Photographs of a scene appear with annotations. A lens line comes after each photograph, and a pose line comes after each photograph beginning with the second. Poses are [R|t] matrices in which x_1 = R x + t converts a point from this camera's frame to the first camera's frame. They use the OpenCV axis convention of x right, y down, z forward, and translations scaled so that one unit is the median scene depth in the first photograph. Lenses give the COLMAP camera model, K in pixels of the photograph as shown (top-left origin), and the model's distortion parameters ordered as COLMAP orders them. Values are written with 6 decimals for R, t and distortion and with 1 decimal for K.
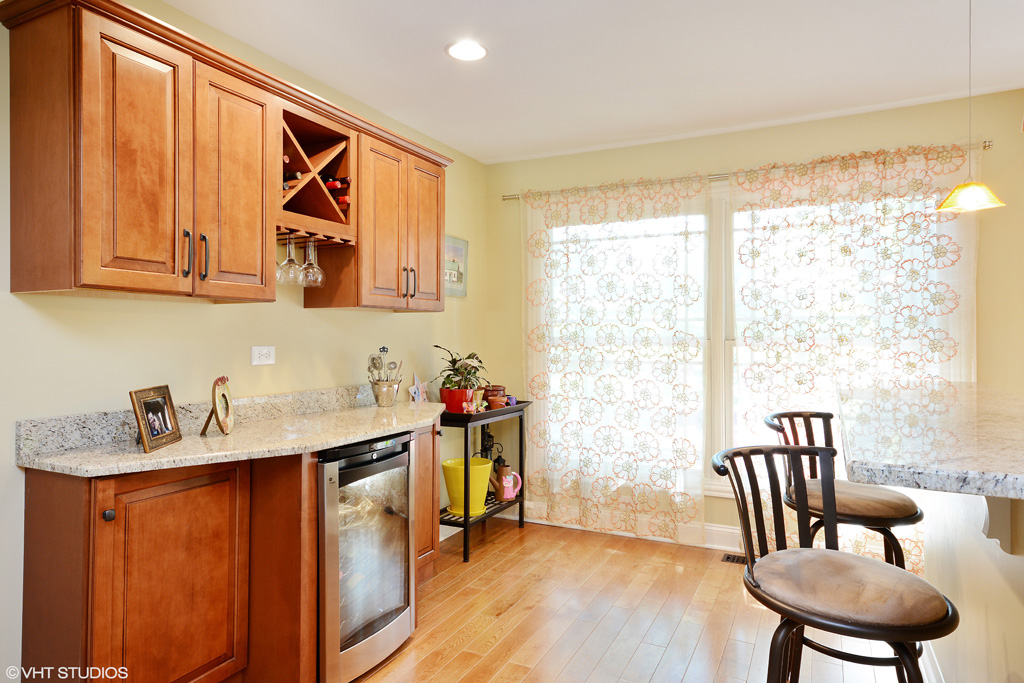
lens RADIAL K [[639.2, 0, 507.8], [0, 639.2, 343.6], [0, 0, 1]] dist [-0.003880, -0.000205]
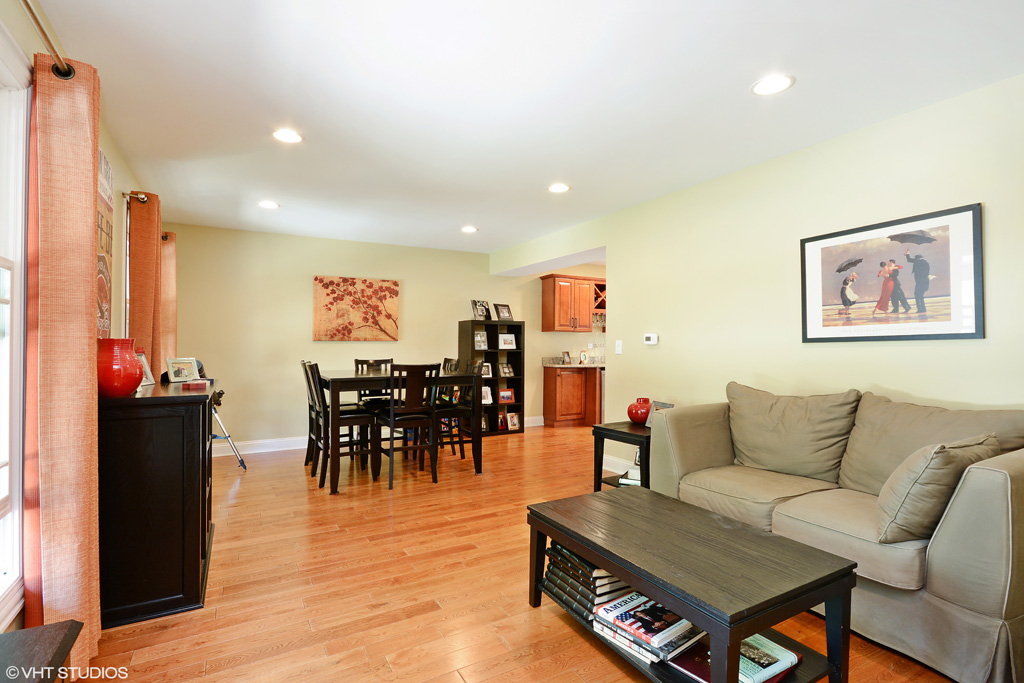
lens RADIAL K [[479.9, 0, 509.7], [0, 479.9, 343.0], [0, 0, 1]] dist [0.000233, 0.000000]
pose [[0.832626, 0.000380, -0.553836, 1.025322], [-0.006095, 0.999945, -0.008477, 0.040544], [0.553803, 0.010434, 0.832582, -2.111573]]
